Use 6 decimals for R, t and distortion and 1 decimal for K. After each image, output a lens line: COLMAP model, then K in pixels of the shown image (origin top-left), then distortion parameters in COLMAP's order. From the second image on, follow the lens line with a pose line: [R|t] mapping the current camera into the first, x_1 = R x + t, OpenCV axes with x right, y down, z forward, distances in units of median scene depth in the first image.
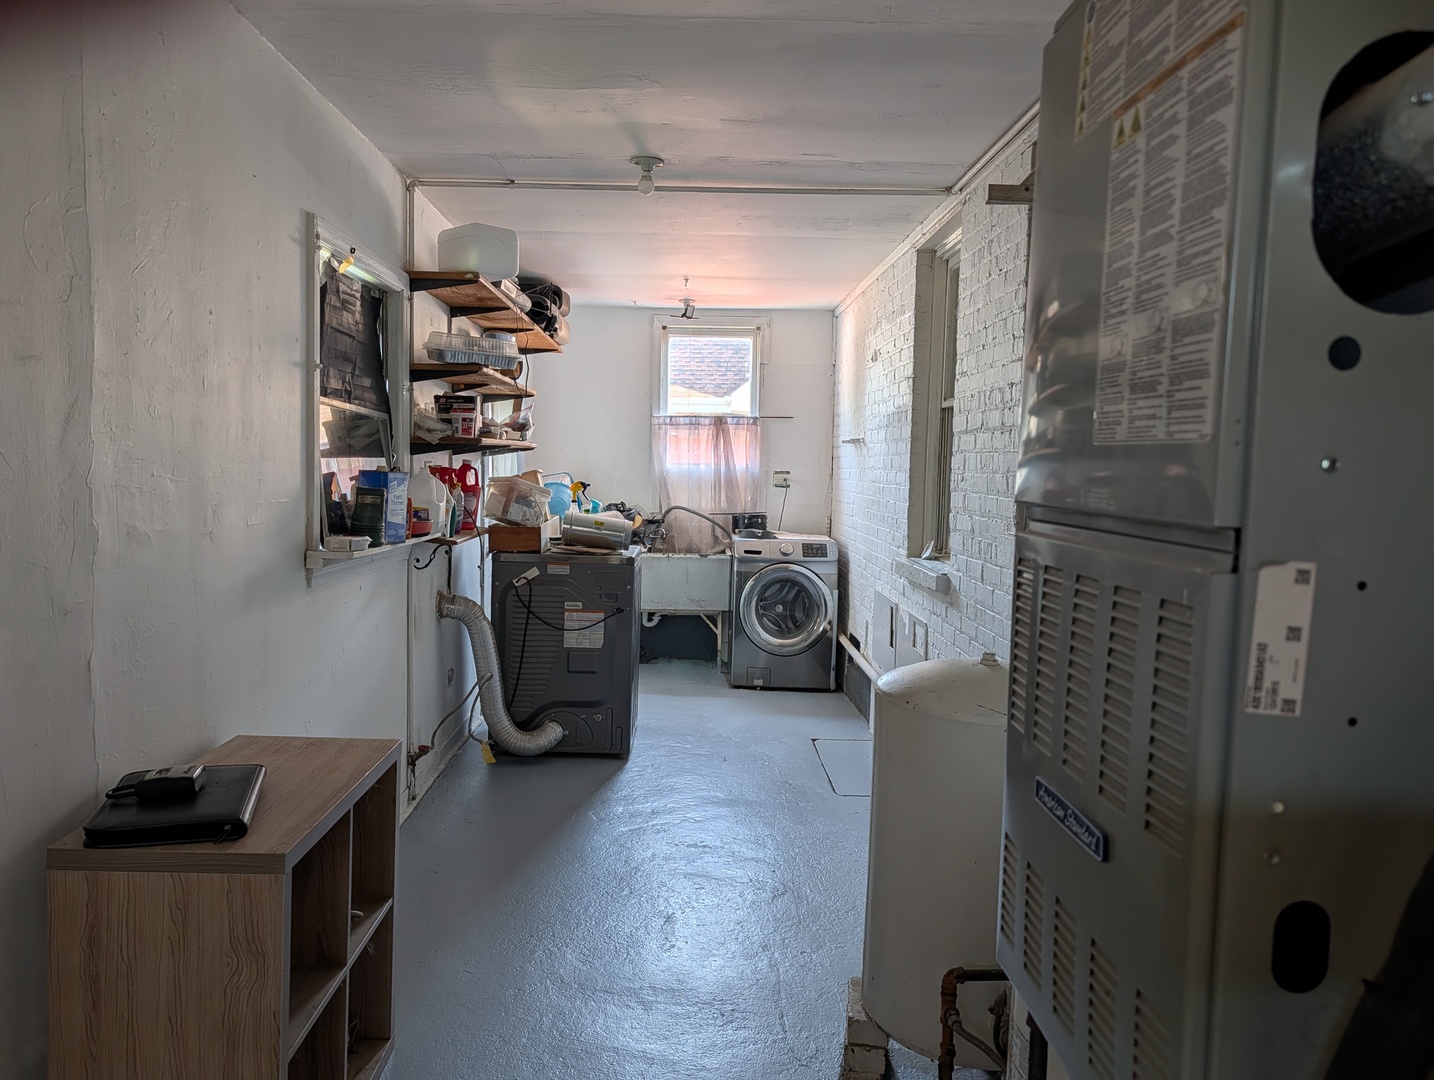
lens RADIAL K [[1026.4, 0, 708.2], [0, 1026.4, 532.4], [0, 0, 1]] dist [0.026692, -0.032303]
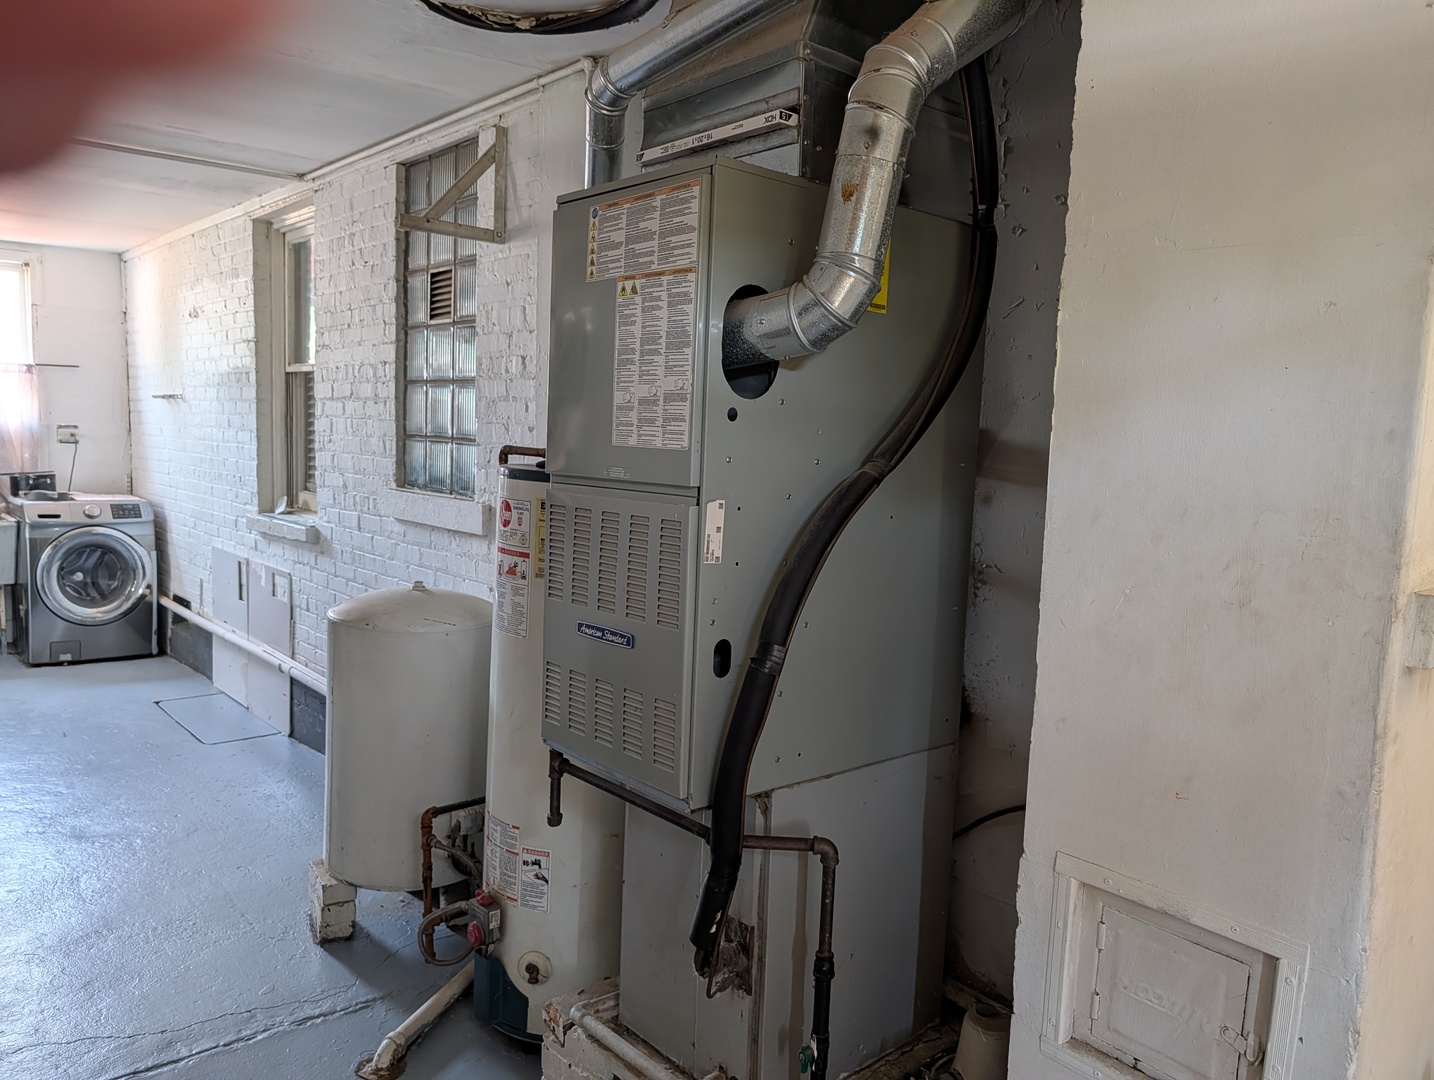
lens RADIAL K [[1026.4, 0, 717.6], [0, 1026.4, 544.3], [0, 0, 1]] dist [0.026692, -0.032303]
pose [[0.760970, -0.065110, 0.645511, -0.128836], [0.026711, 0.997252, 0.069100, -0.004421], [-0.648237, -0.035341, 0.760618, -0.108221]]
